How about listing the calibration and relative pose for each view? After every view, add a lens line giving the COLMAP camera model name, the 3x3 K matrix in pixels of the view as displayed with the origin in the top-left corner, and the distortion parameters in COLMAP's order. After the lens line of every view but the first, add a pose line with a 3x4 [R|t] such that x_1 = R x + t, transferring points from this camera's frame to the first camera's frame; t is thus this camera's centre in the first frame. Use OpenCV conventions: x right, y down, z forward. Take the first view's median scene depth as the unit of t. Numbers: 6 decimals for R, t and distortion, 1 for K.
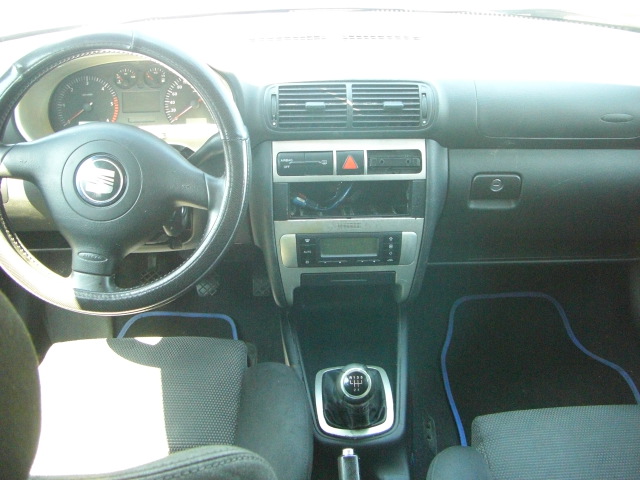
lens RADIAL K [[715.4, 0, 315.4], [0, 715.4, 236.8], [0, 0, 1]] dist [-0.132445, 0.000000]
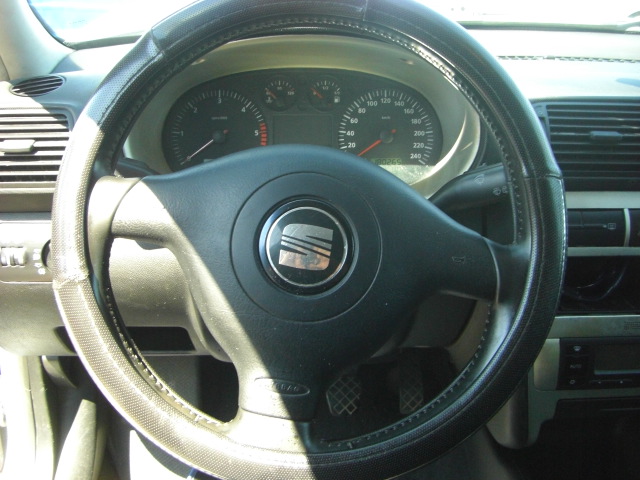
lens RADIAL K [[715.4, 0, 322.5], [0, 715.4, 241.0], [0, 0, 1]] dist [-0.132445, 0.000000]
pose [[0.999890, 0.013330, 0.006543, -0.244530], [-0.012554, 0.994189, -0.106910, -0.020539], [-0.007930, 0.106816, 0.994247, 0.374151]]
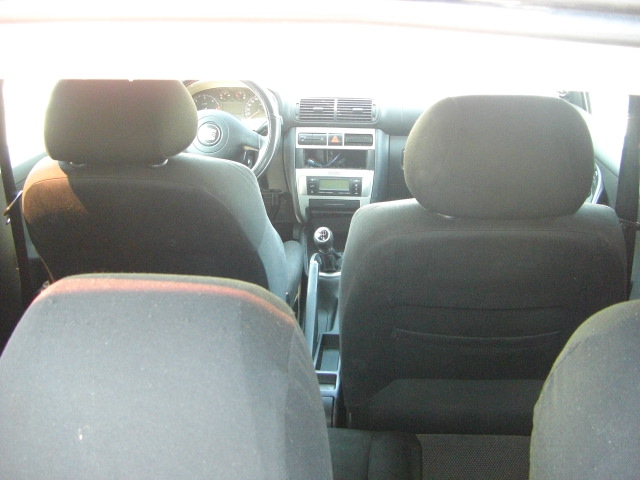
lens RADIAL K [[715.4, 0, 321.7], [0, 715.4, 242.0], [0, 0, 1]] dist [-0.132445, 0.000000]
pose [[0.991425, 0.048144, -0.121488, 0.255039], [-0.060025, 0.993559, -0.096114, 0.353538], [0.116078, 0.102582, 0.987929, -0.869629]]
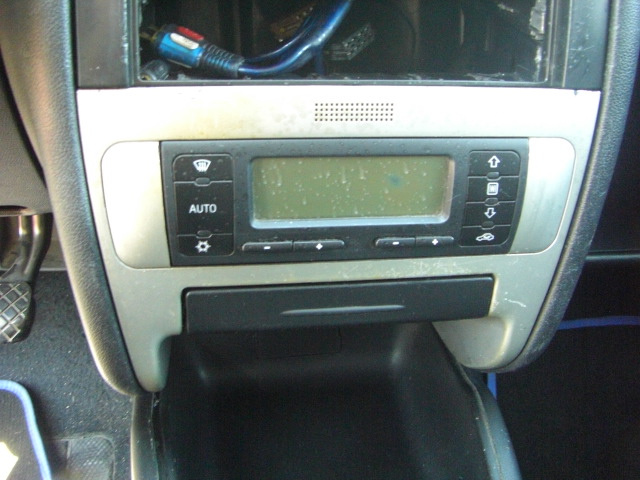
lens RADIAL K [[715.4, 0, 320.4], [0, 715.4, 236.9], [0, 0, 1]] dist [-0.132445, 0.000000]
pose [[0.993506, -0.012597, 0.113079, 0.002794], [0.016066, 0.999426, -0.029822, 0.041320], [-0.112639, 0.031445, 0.993138, 0.731872]]
